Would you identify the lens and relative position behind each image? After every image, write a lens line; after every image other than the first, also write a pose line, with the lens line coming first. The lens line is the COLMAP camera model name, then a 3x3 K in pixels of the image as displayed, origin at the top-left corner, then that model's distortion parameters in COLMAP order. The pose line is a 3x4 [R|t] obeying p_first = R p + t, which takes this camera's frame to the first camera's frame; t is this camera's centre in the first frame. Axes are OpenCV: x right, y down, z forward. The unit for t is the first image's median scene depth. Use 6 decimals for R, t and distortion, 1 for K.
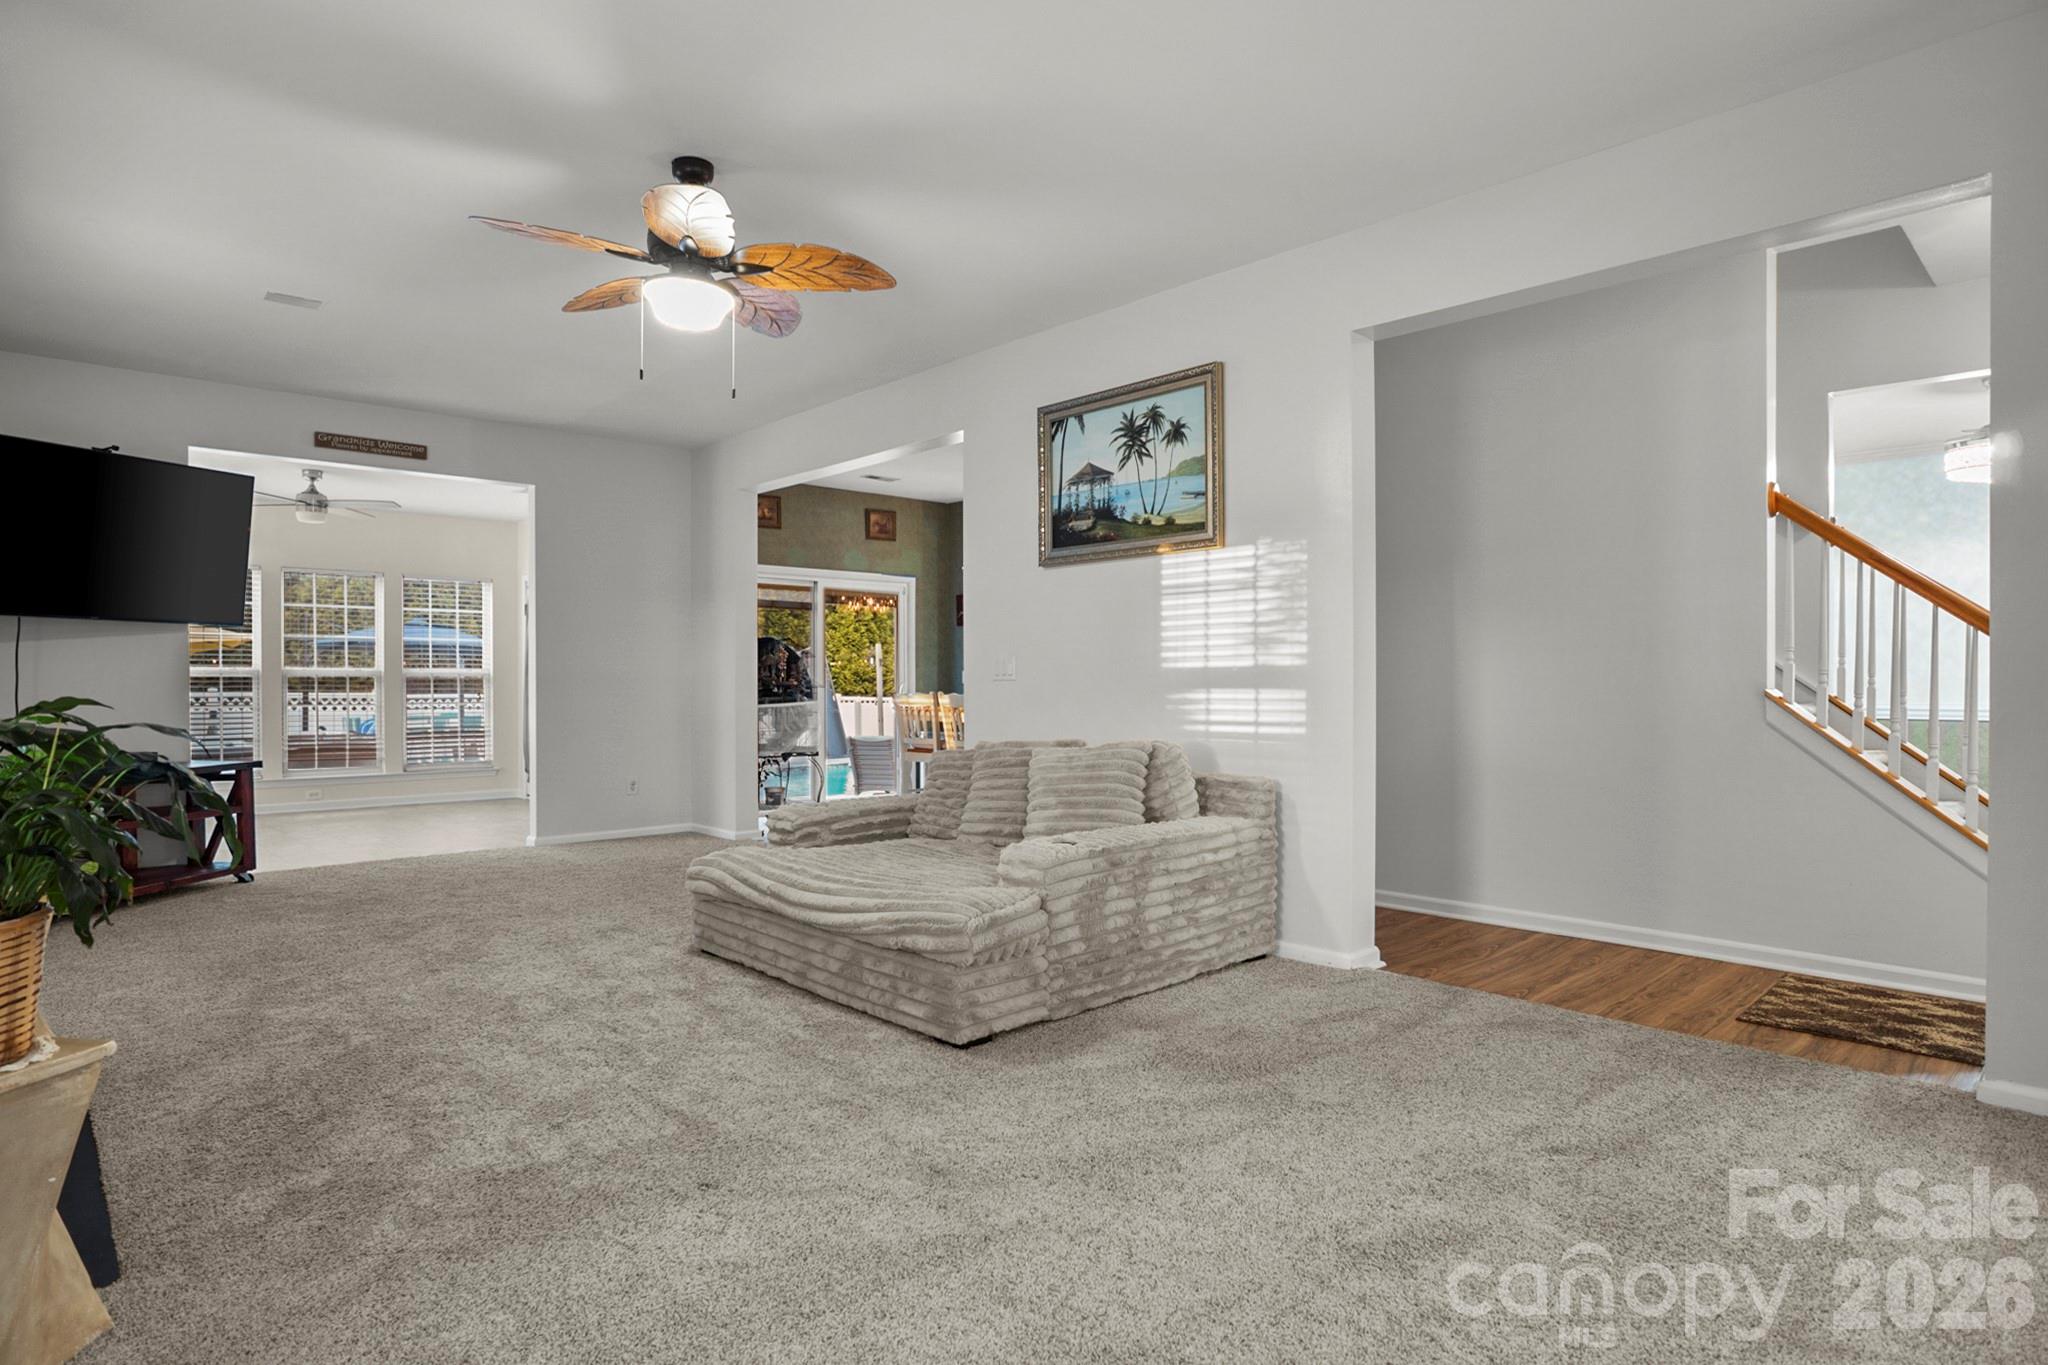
lens RADIAL K [[1092.1, 0, 1011.9], [0, 1092.1, 690.3], [0, 0, 1]] dist [-0.013914, 0.000683]
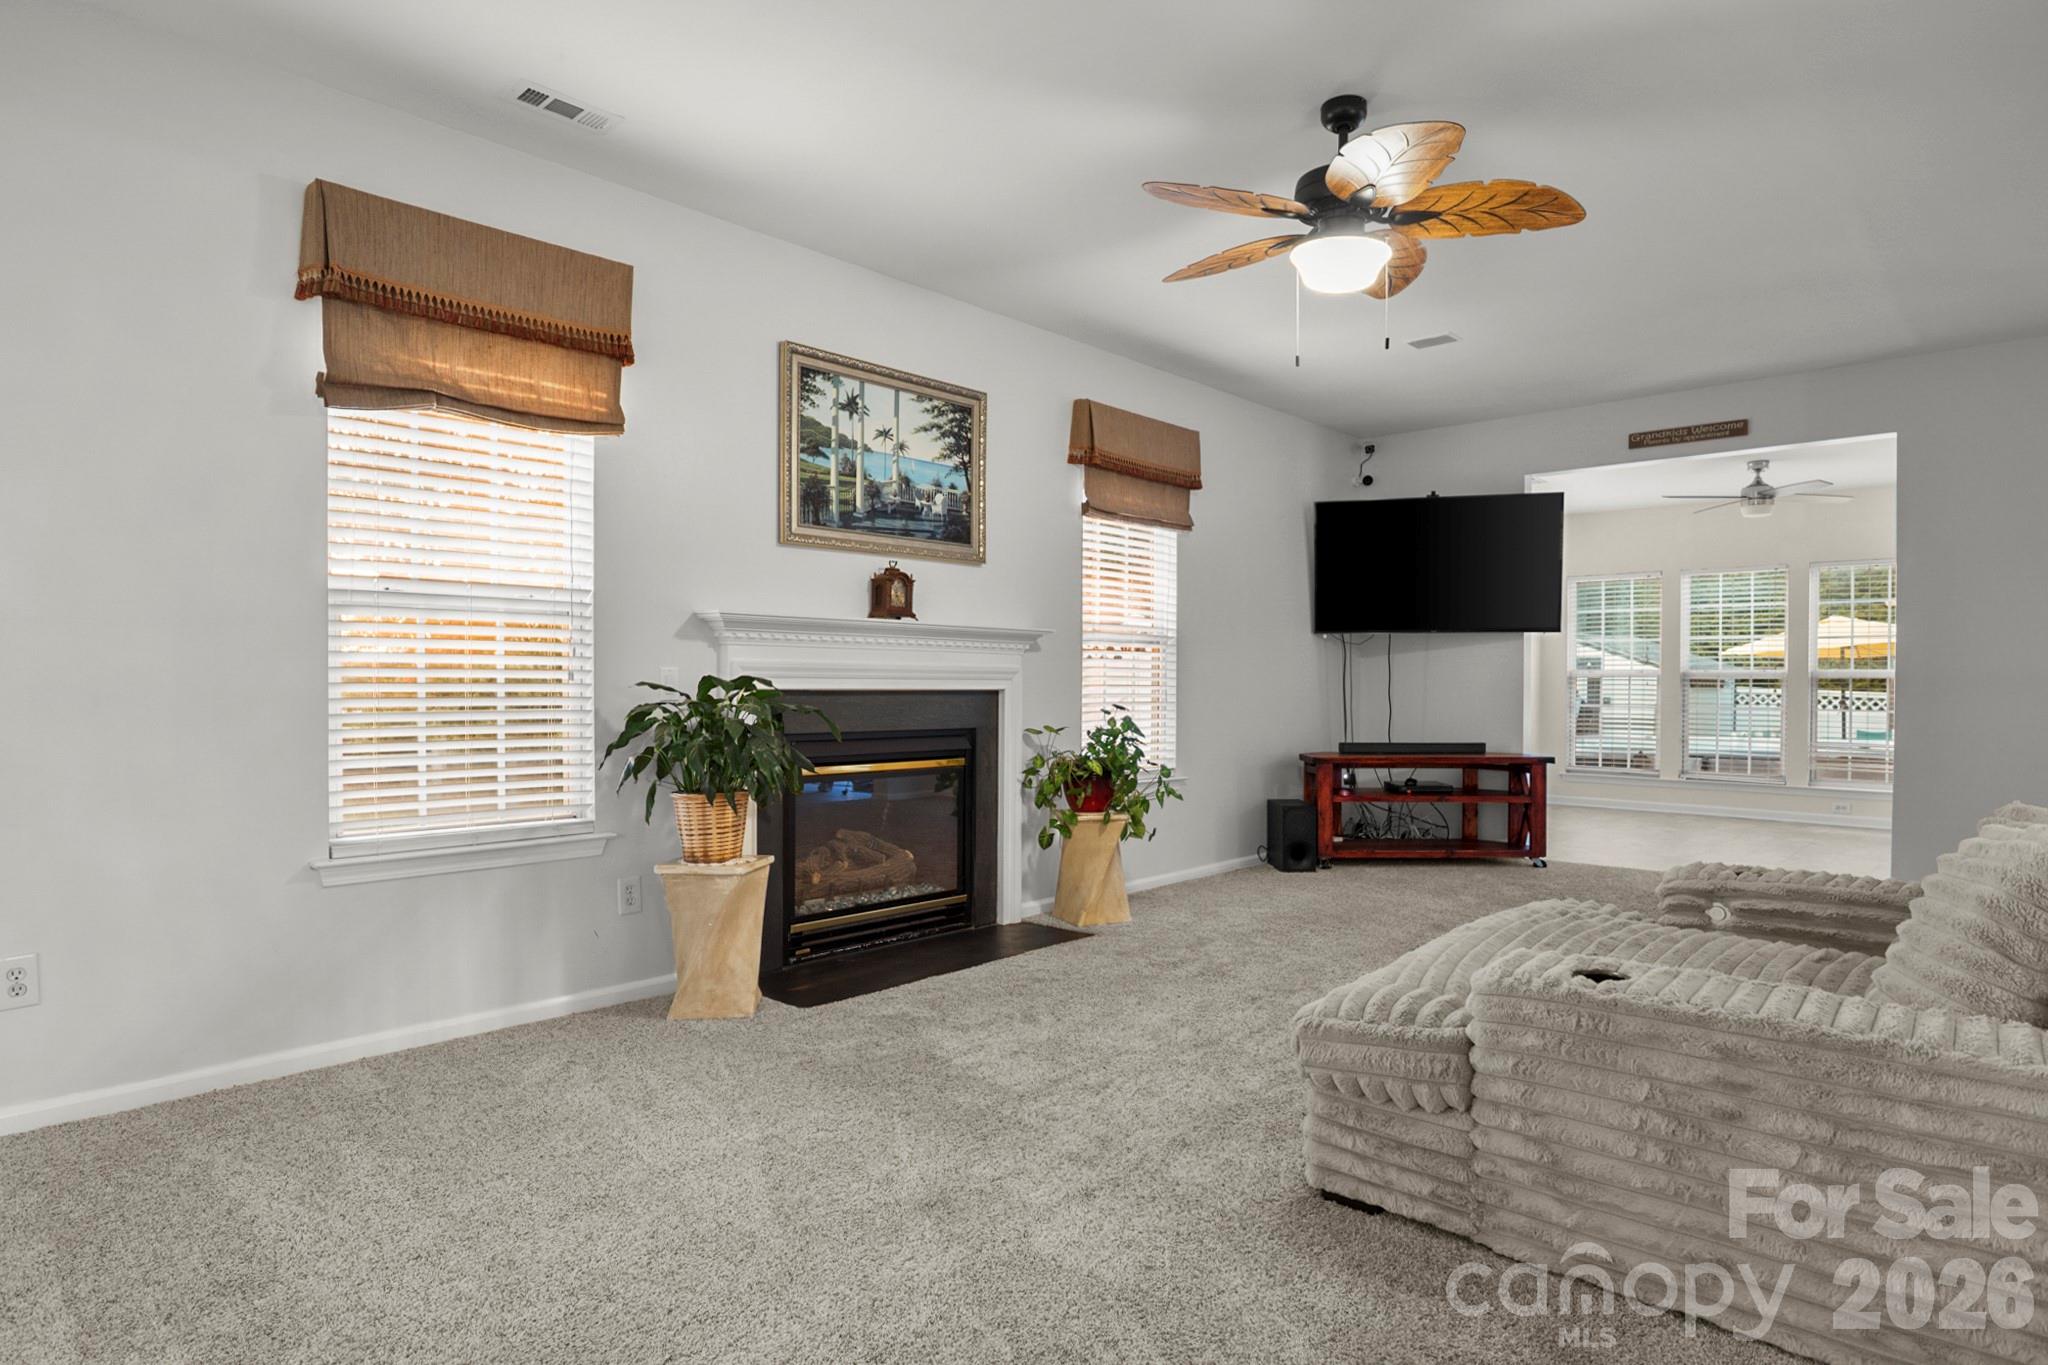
lens RADIAL K [[1092.1, 0, 1024.7], [0, 1092.1, 692.3], [0, 0, 1]] dist [-0.013914, 0.000683]
pose [[0.106298, 0.010695, -0.994277, 0.284199], [-0.011220, 0.999891, 0.009556, -0.003141], [0.994271, 0.010140, 0.106406, 0.321146]]
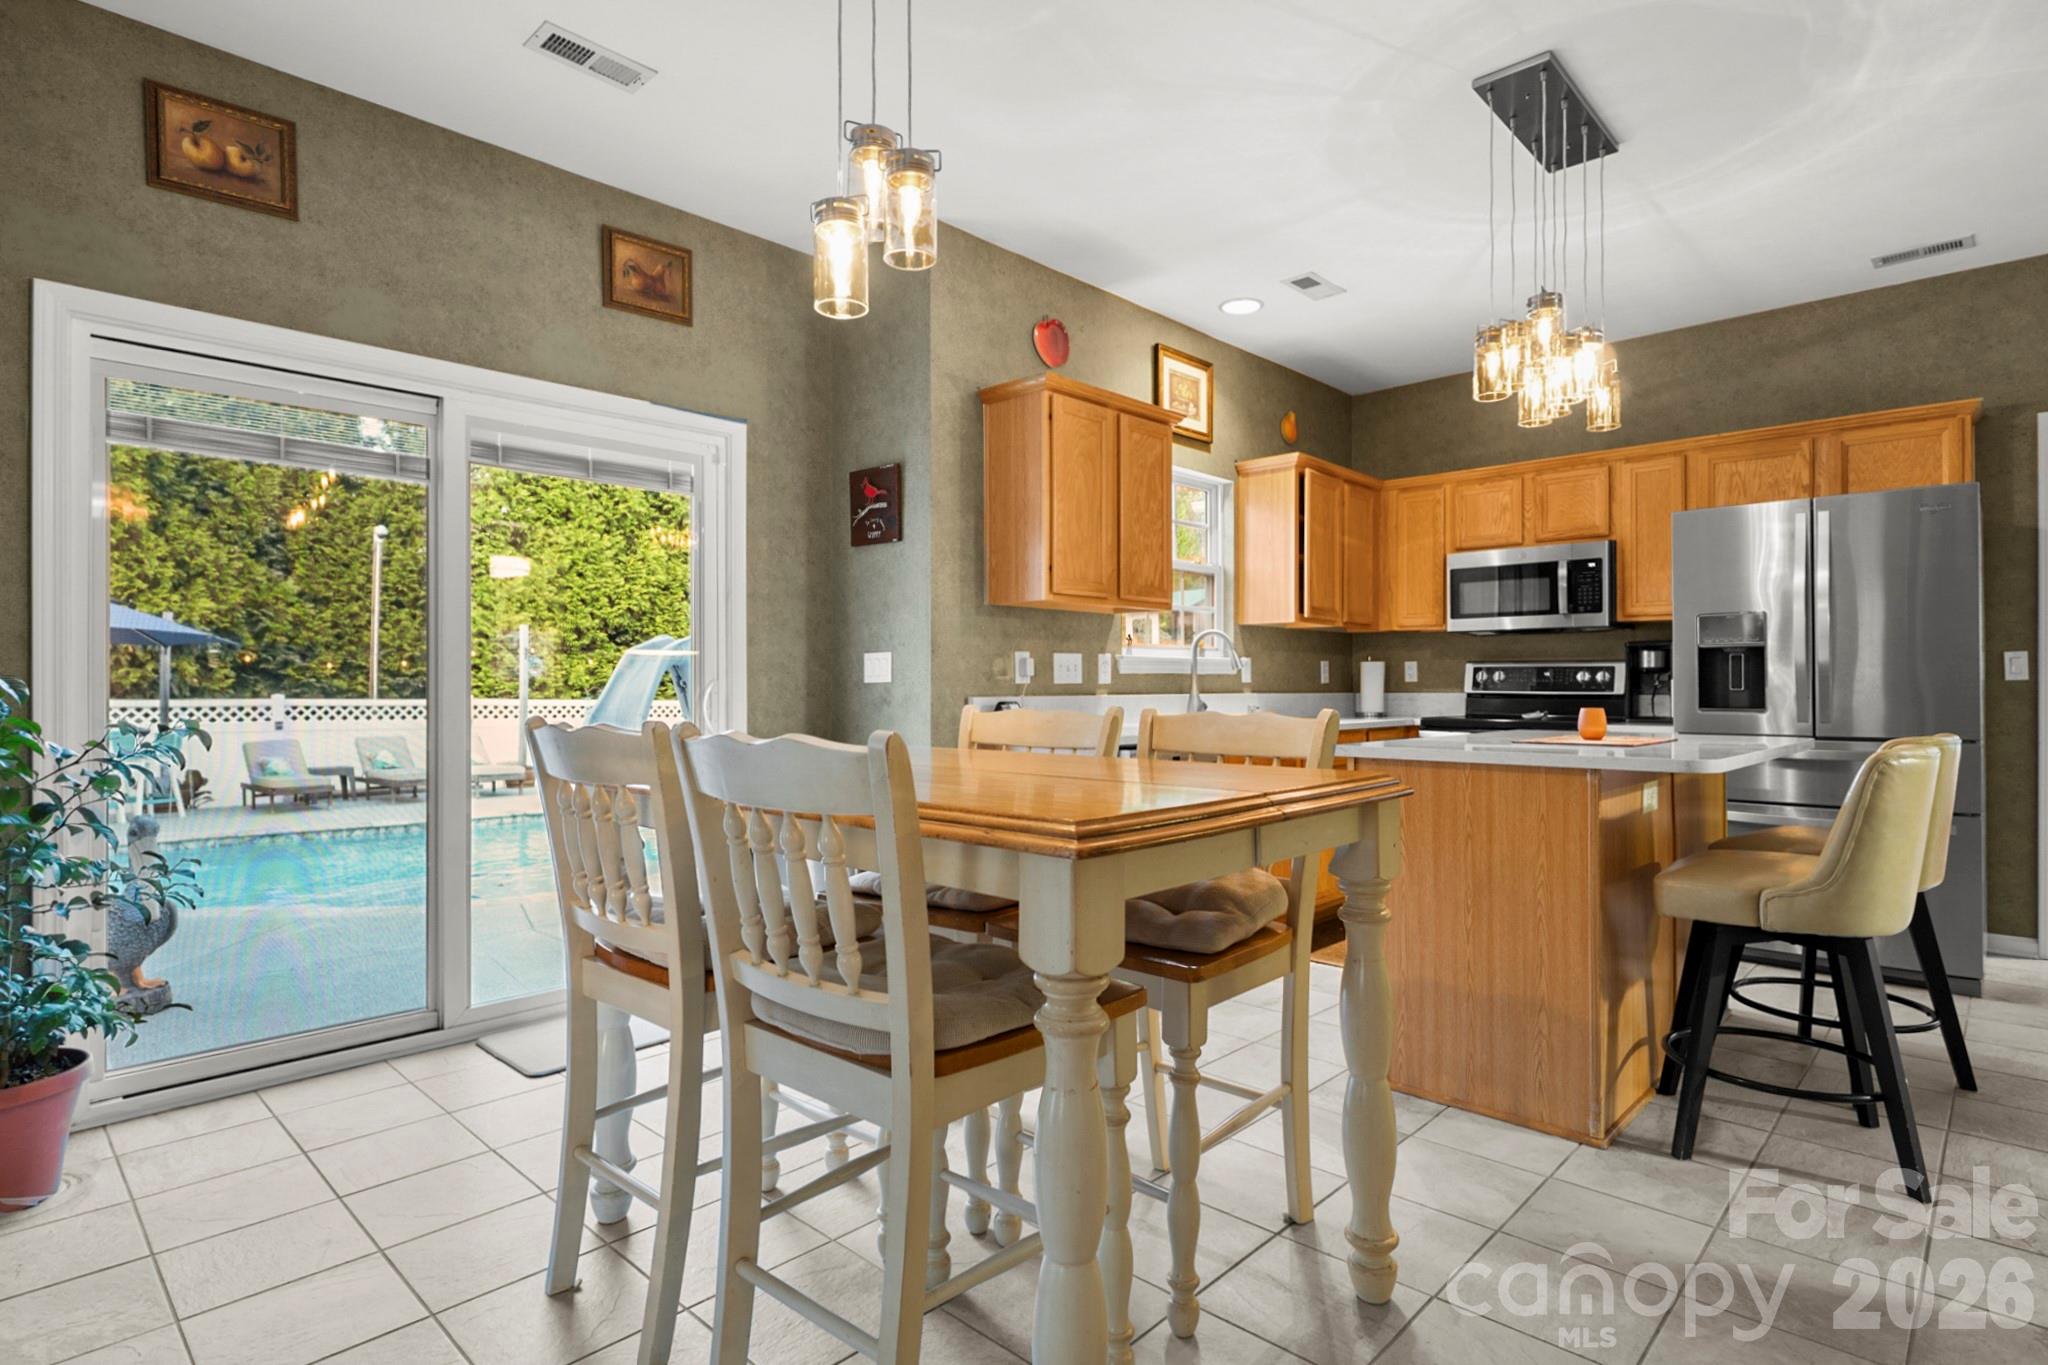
lens RADIAL K [[1050.5, 0, 1042.3], [0, 1050.5, 675.2], [0, 0, 1]] dist [0.005138, -0.002429]
pose [[0.996498, -0.002344, 0.083580, -0.016904], [0.003484, 0.999903, -0.013497, -0.005475], [-0.083540, 0.013741, 0.996410, 0.901959]]
